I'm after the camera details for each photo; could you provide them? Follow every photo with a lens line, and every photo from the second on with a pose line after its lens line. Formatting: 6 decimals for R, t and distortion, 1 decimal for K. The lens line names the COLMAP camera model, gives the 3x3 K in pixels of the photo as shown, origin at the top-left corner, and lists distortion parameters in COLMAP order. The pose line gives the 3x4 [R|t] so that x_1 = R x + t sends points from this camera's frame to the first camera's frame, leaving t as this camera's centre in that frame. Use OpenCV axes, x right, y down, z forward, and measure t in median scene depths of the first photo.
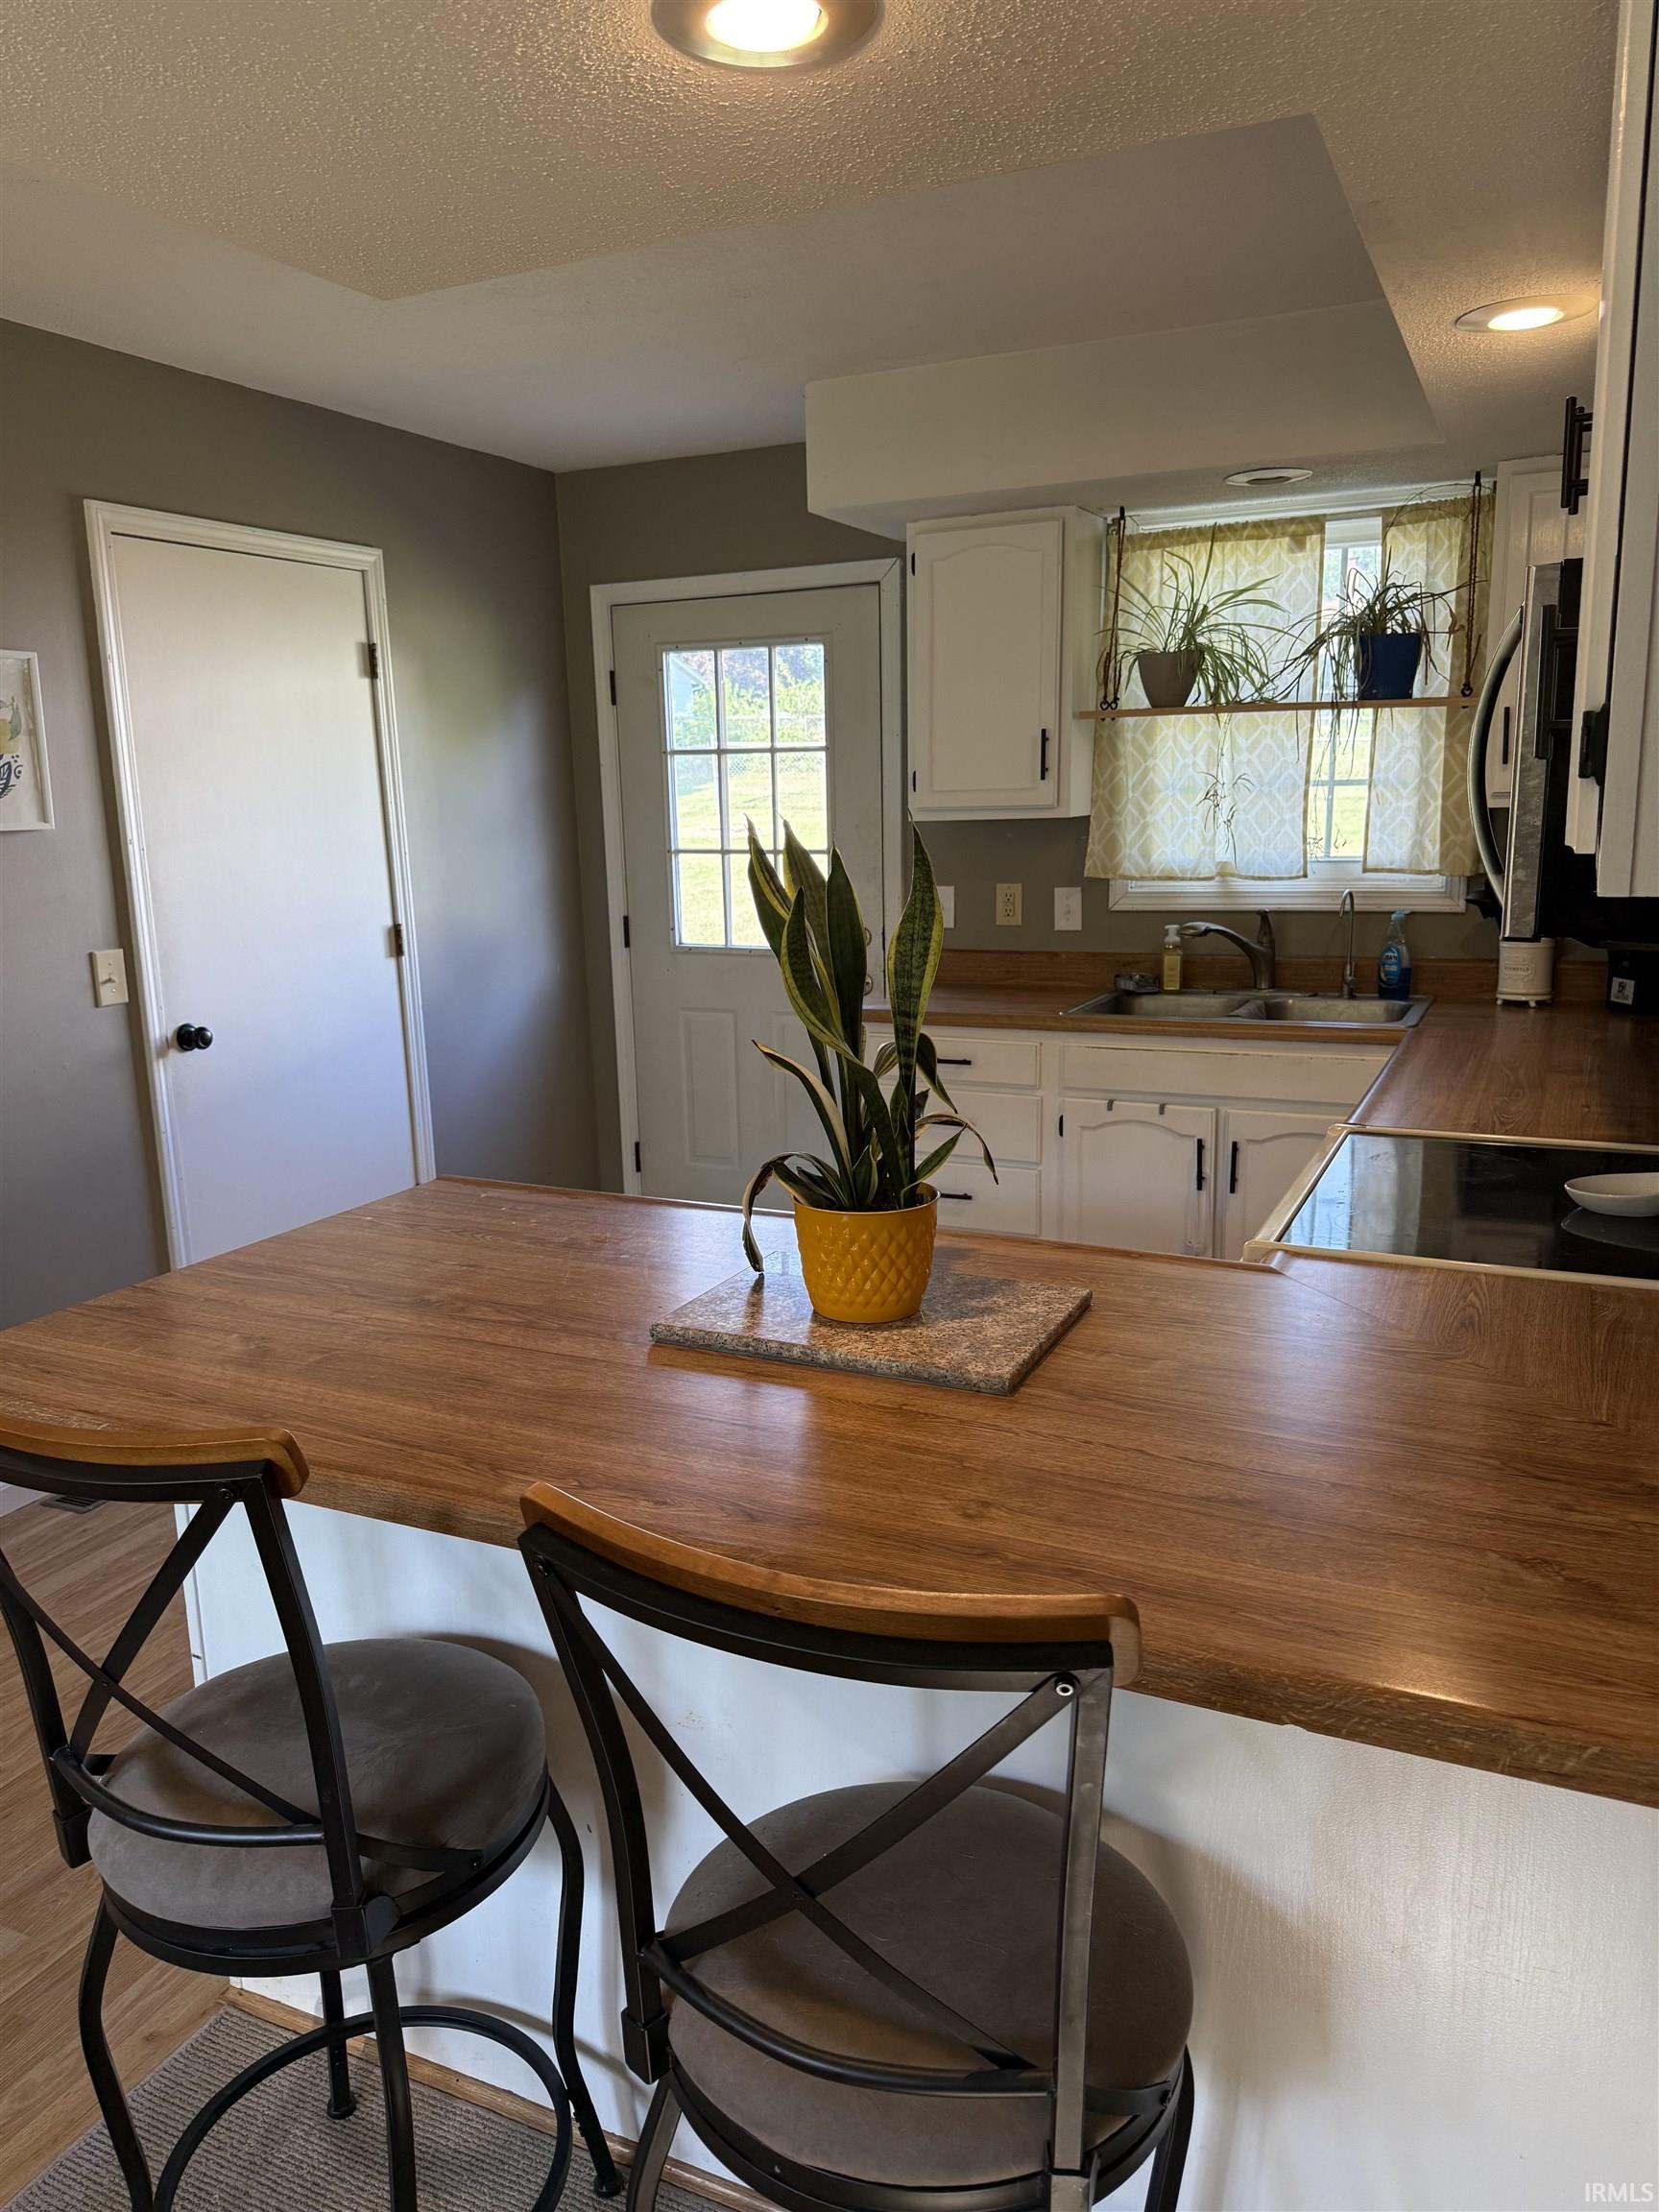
lens RADIAL K [[1536.8, 0, 829.5], [0, 1536.8, 1106.0], [0, 0, 1]] dist [0.119488, -0.194640]
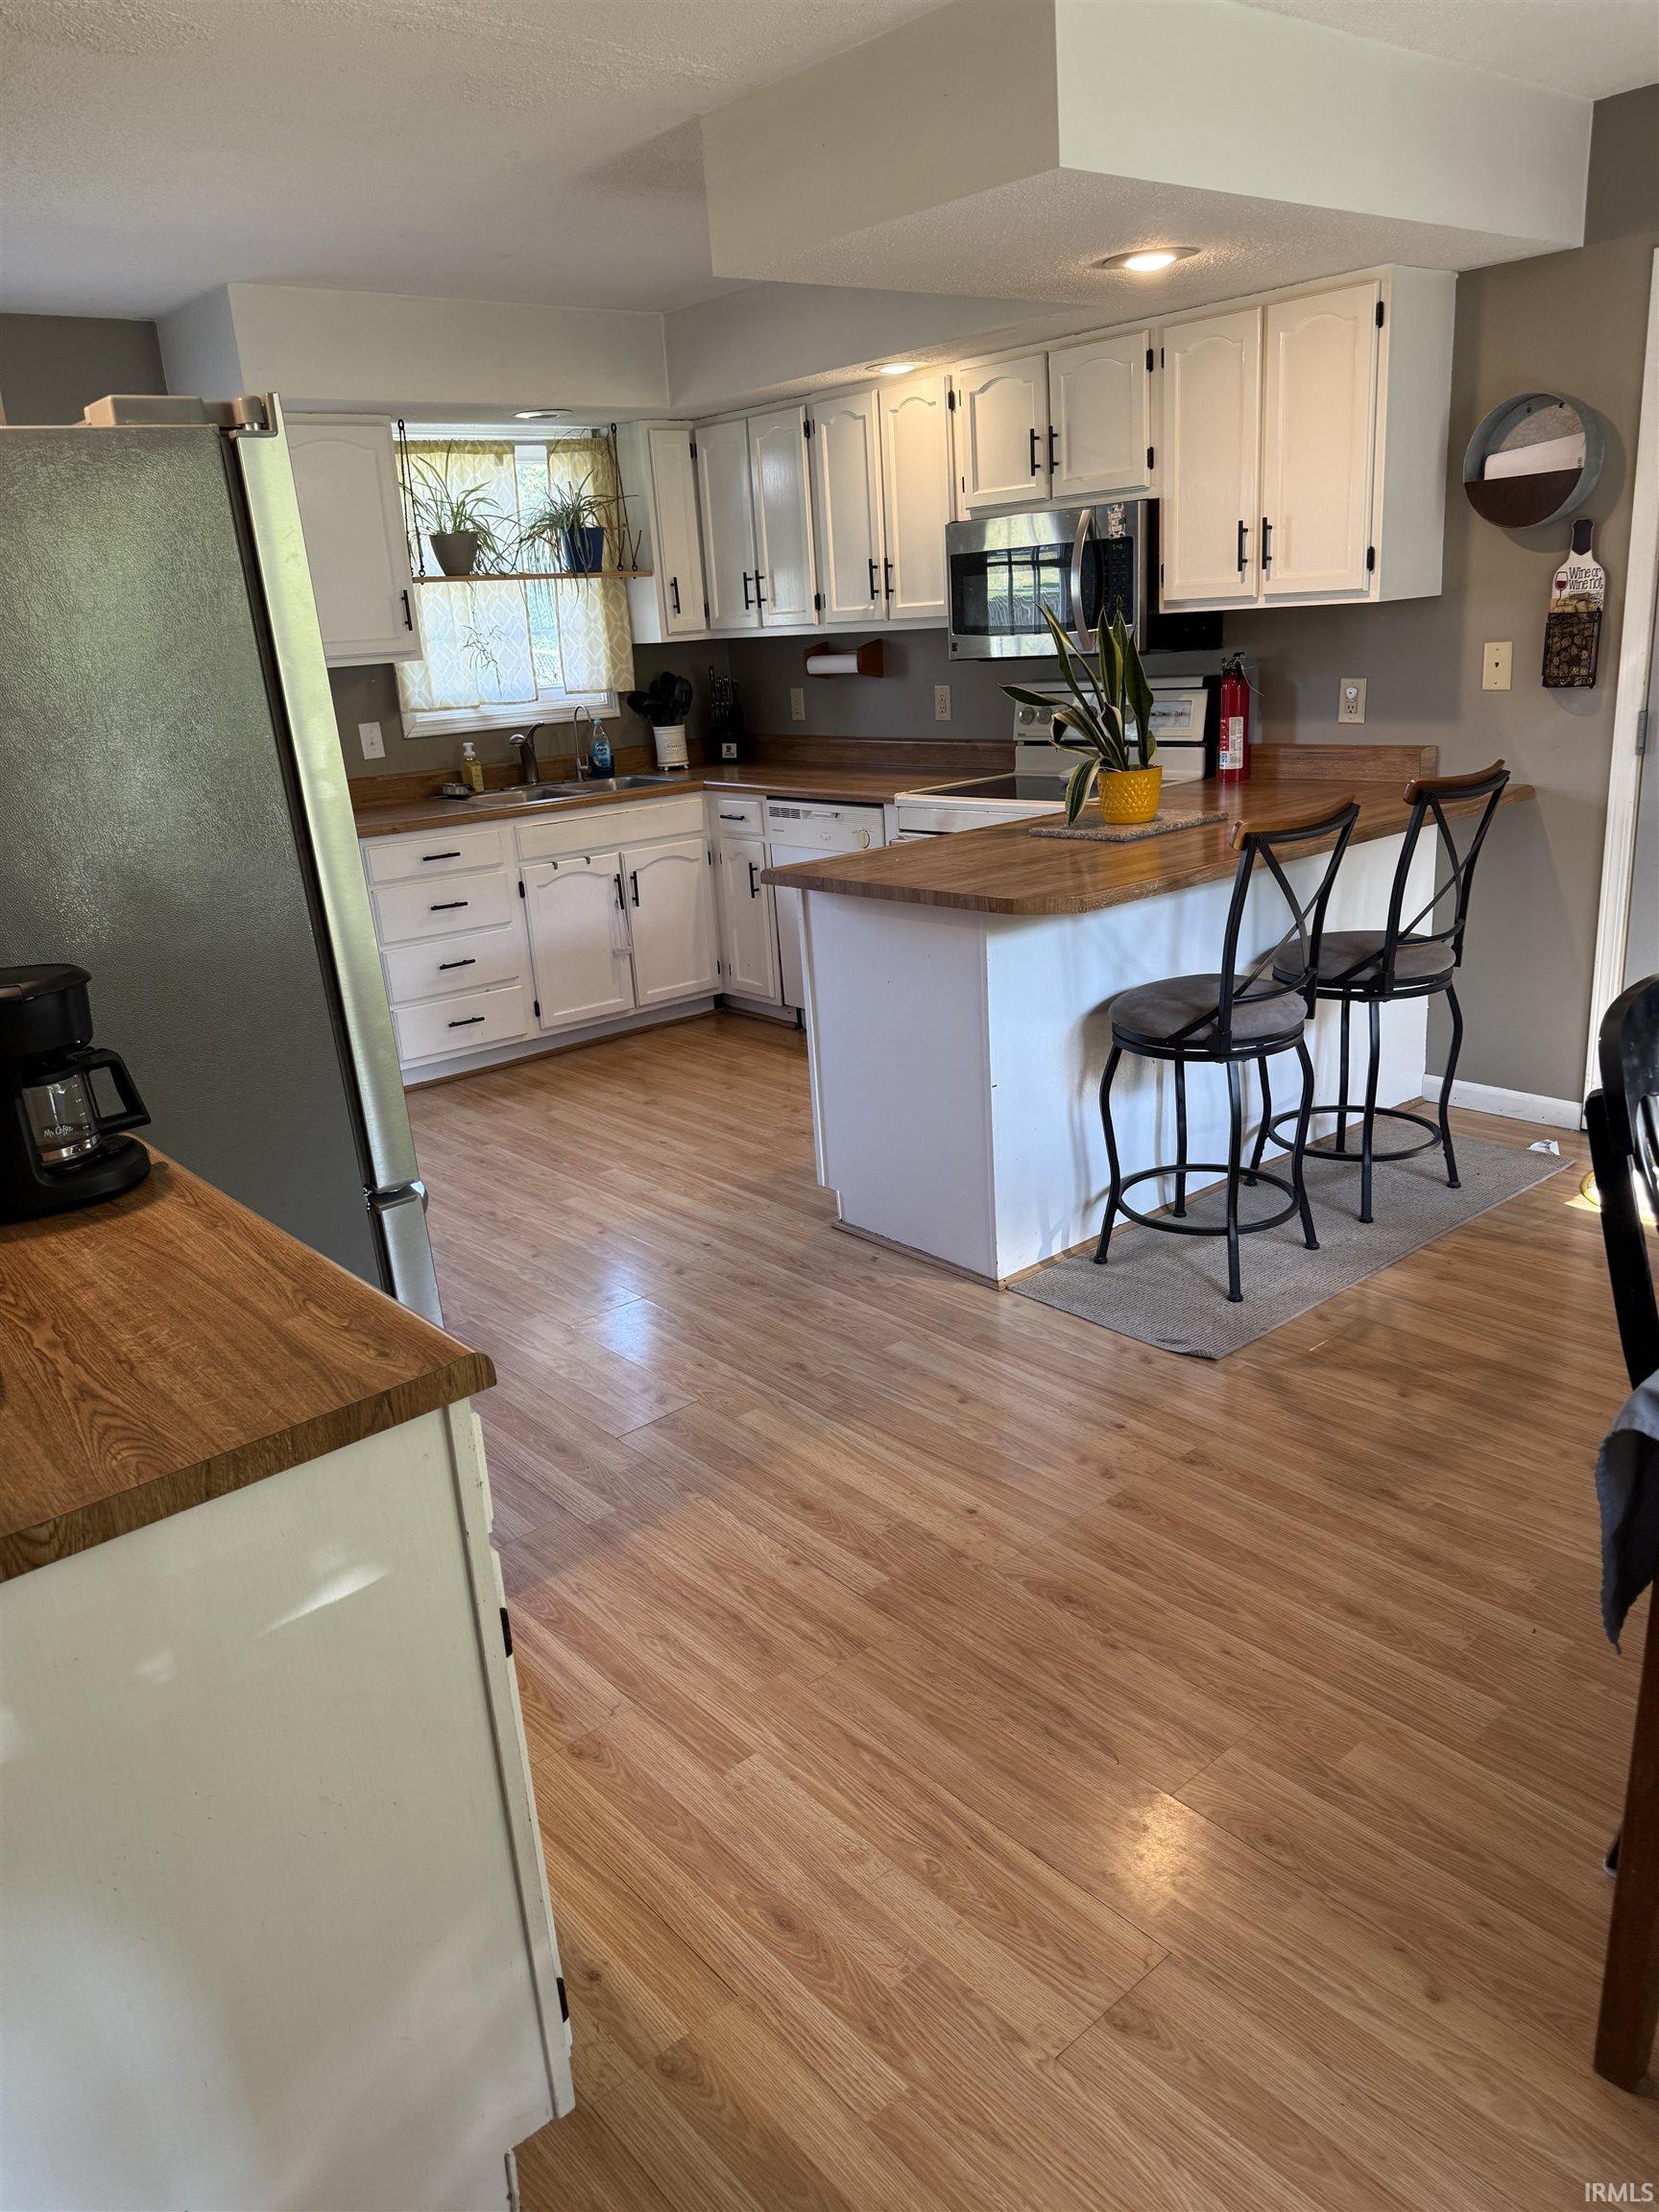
lens RADIAL K [[1573.9, 0, 829.5], [0, 1573.9, 1106.0], [0, 0, 1]] dist [0.011638, -0.010056]
pose [[0.432667, -0.276438, 0.858127, -0.948486], [0.237190, 0.953202, 0.187474, -0.001058], [-0.869793, 0.122425, 0.477987, 0.135050]]
